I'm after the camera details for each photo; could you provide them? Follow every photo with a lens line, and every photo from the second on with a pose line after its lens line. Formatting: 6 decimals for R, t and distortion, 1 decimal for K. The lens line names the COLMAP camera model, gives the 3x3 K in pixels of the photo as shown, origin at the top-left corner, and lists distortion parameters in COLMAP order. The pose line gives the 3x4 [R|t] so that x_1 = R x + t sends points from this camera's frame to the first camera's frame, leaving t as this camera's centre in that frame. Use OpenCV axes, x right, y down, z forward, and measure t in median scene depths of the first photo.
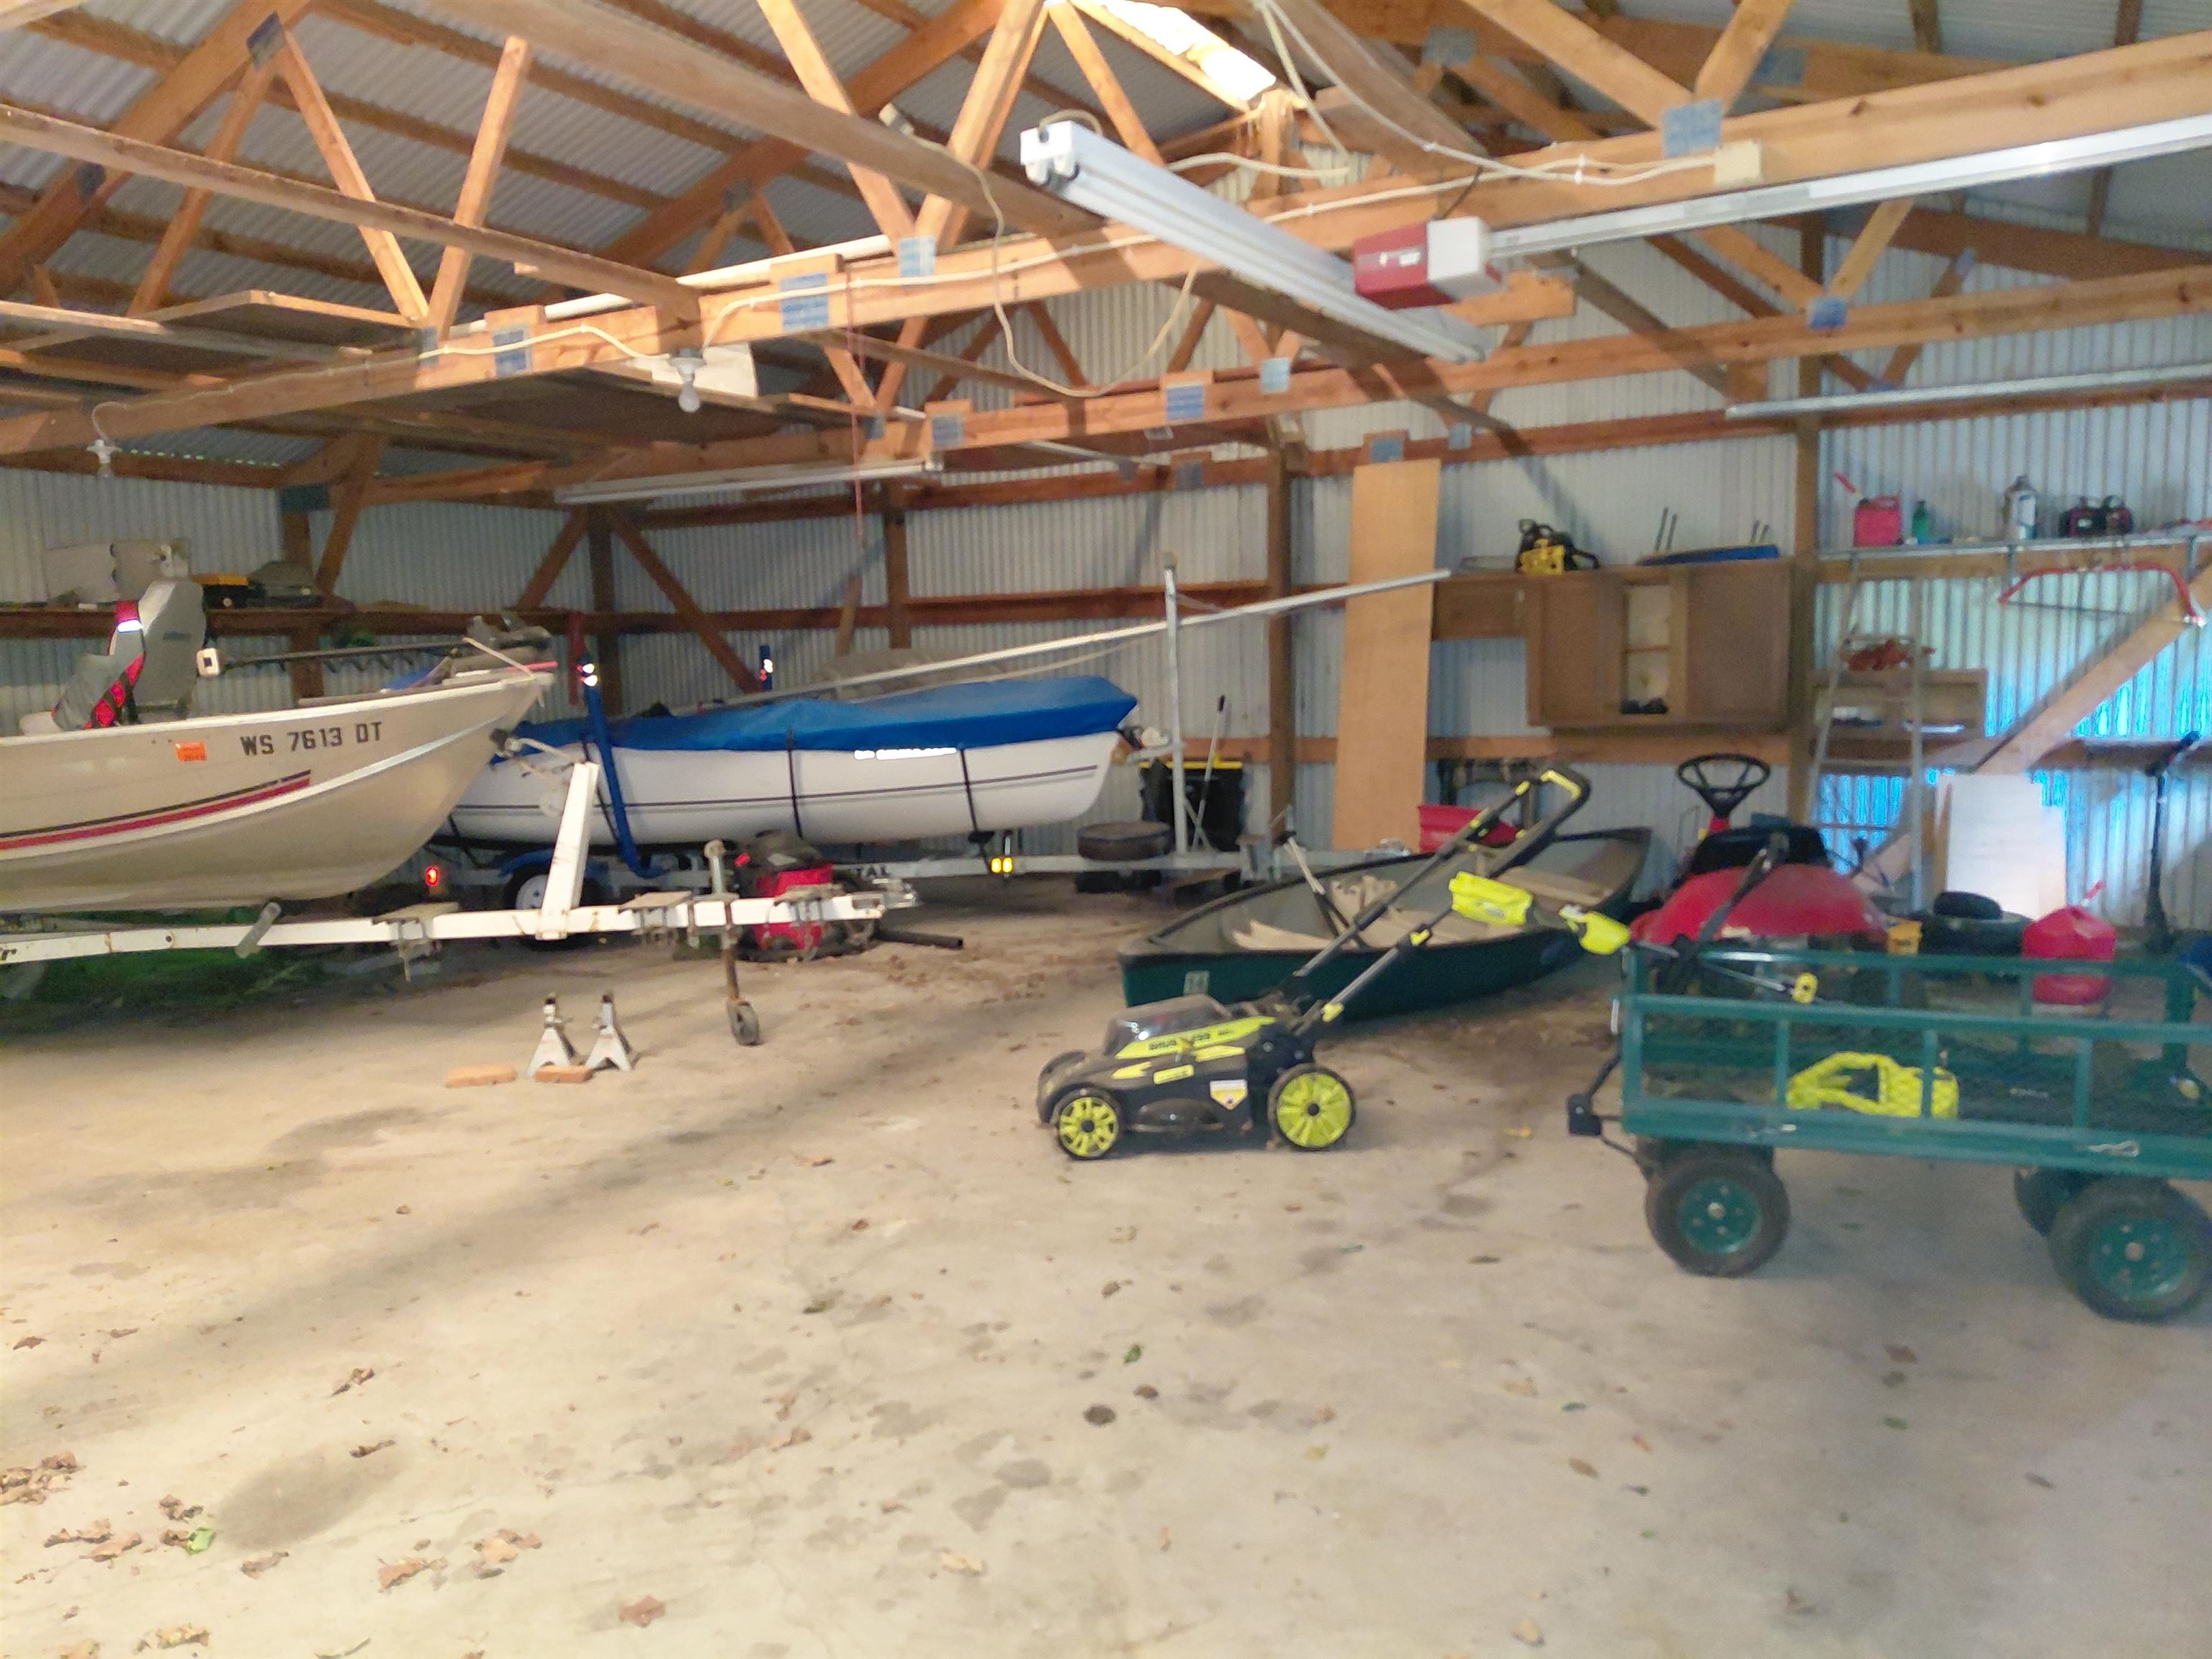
lens RADIAL K [[1631.4, 0, 1116.3], [0, 1631.4, 828.7], [0, 0, 1]] dist [0.078070, -0.103325]
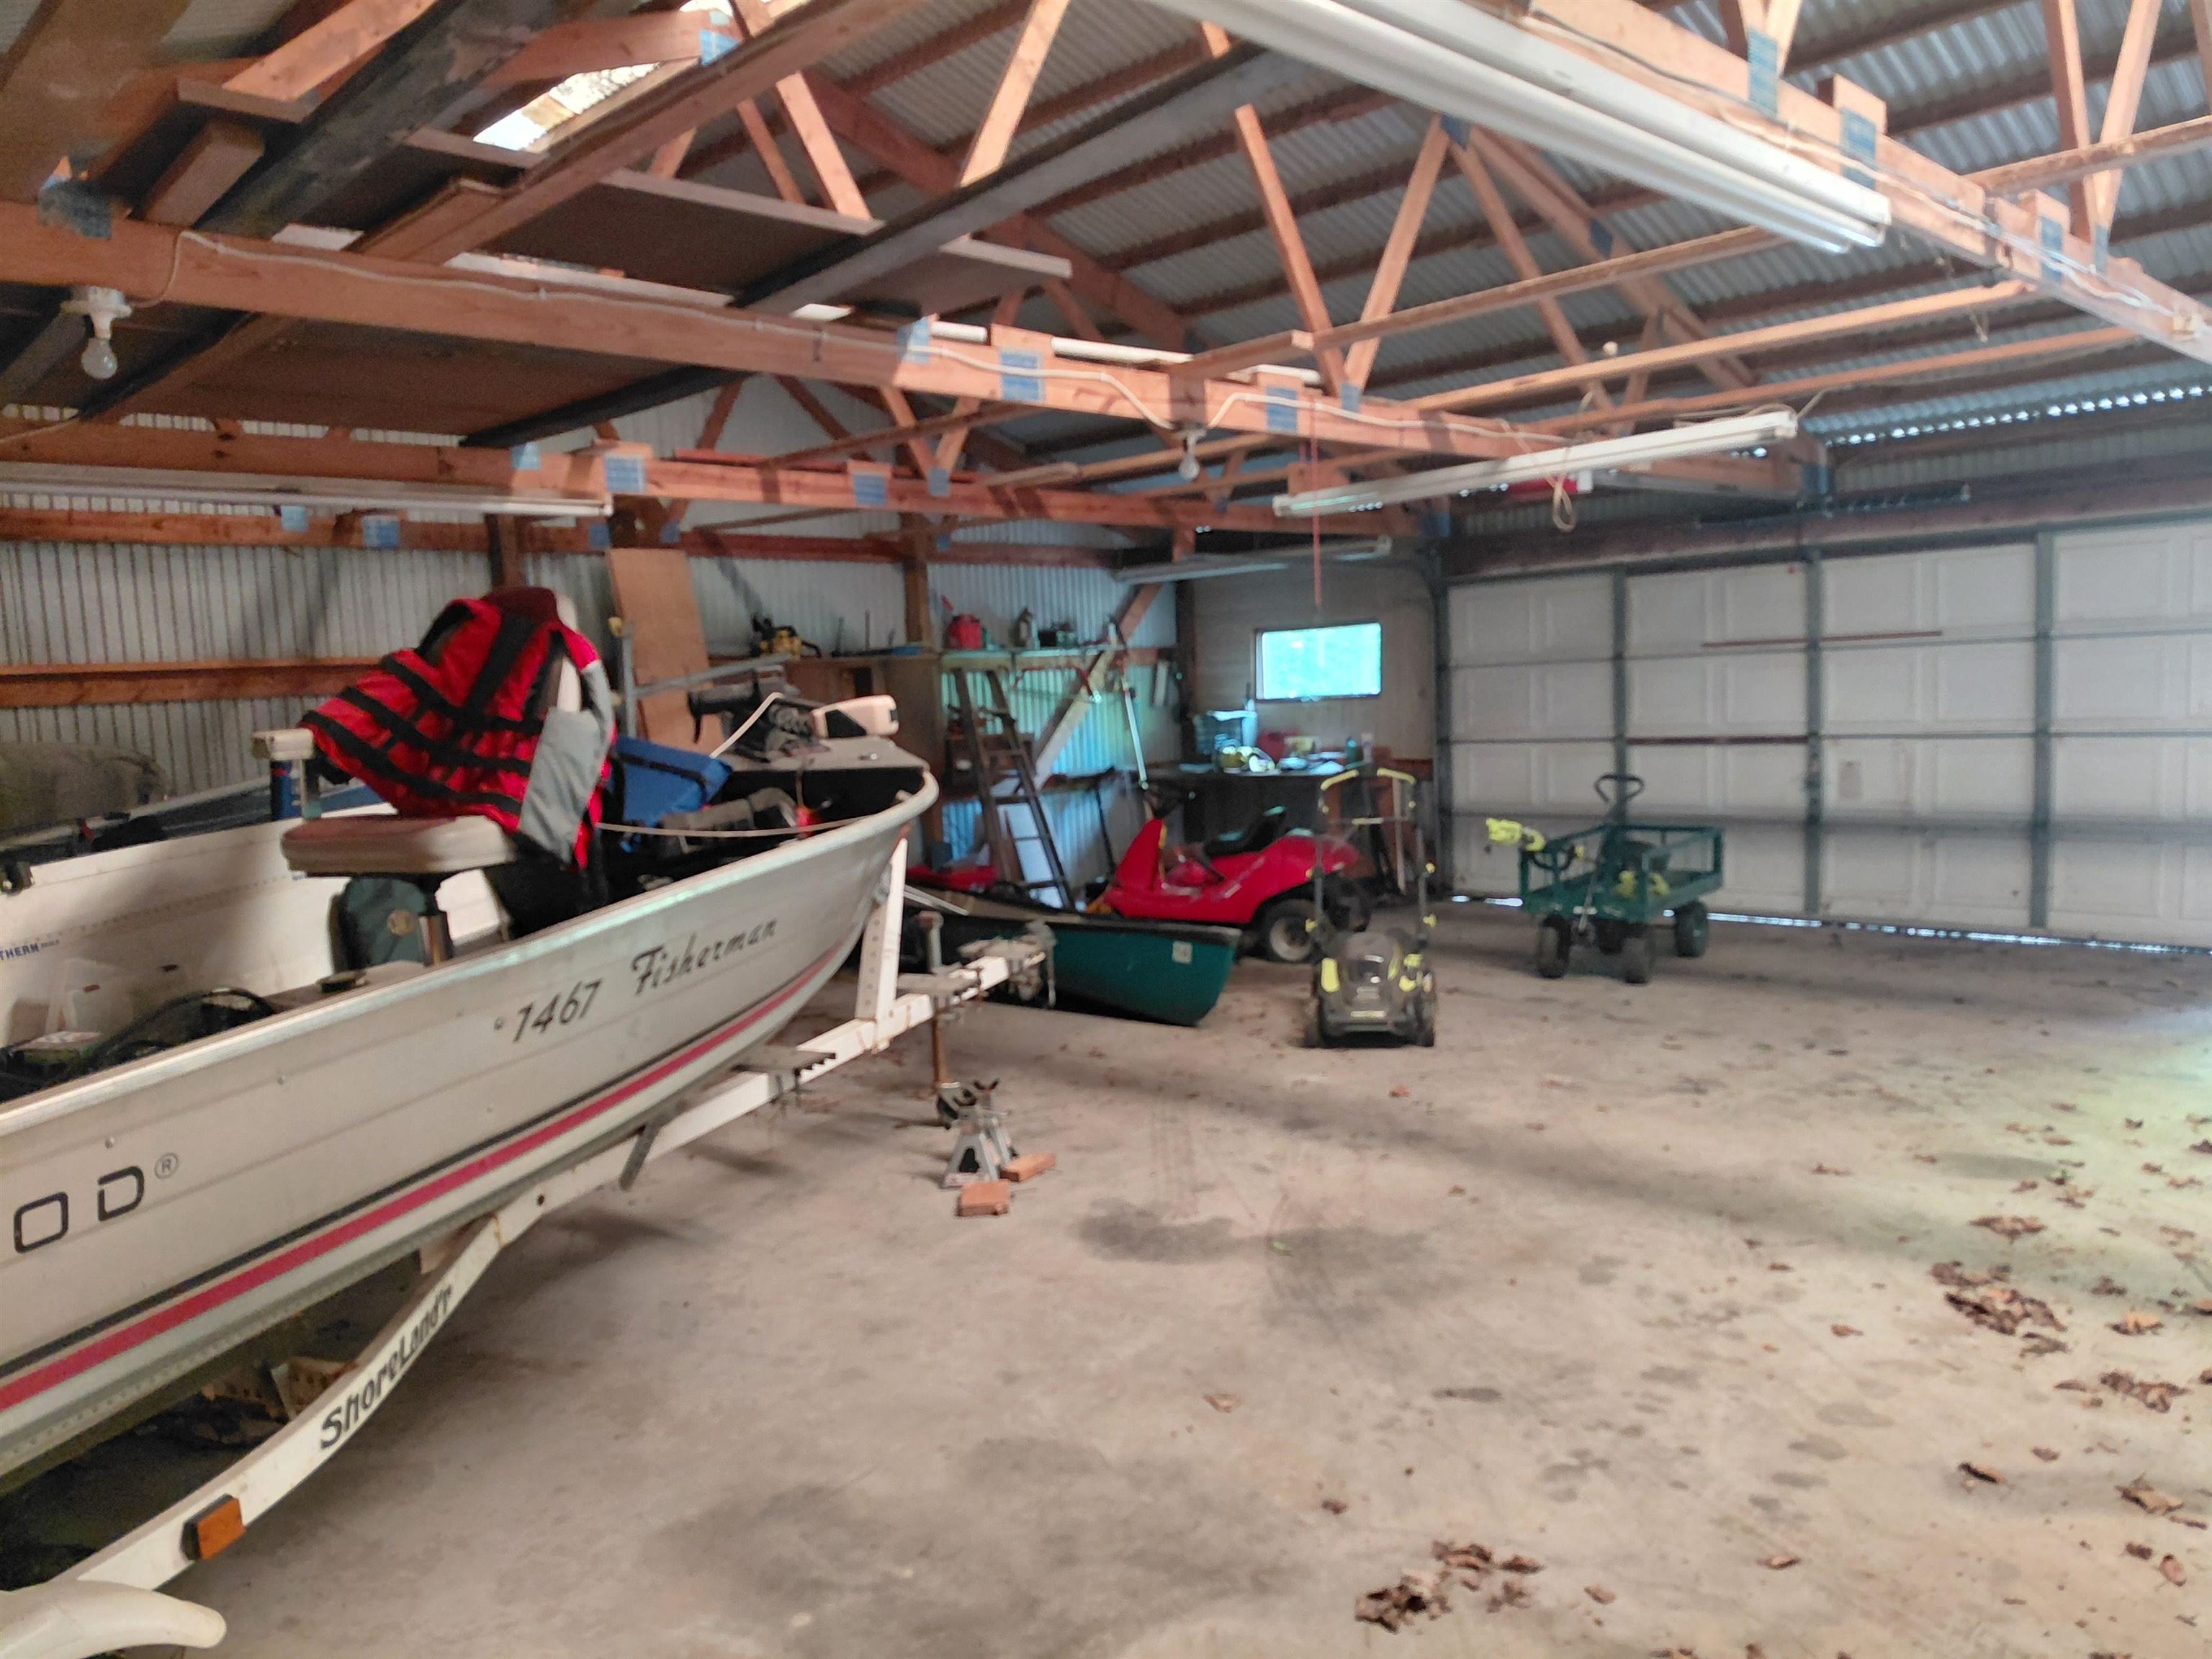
lens RADIAL K [[1631.4, 0, 1094.2], [0, 1631.4, 830.4], [0, 0, 1]] dist [0.078070, -0.103325]
pose [[0.254048, -0.068003, 0.964798, -1.441362], [0.140003, 0.989605, 0.032886, -0.070998], [-0.957005, 0.126720, 0.260928, 0.865826]]
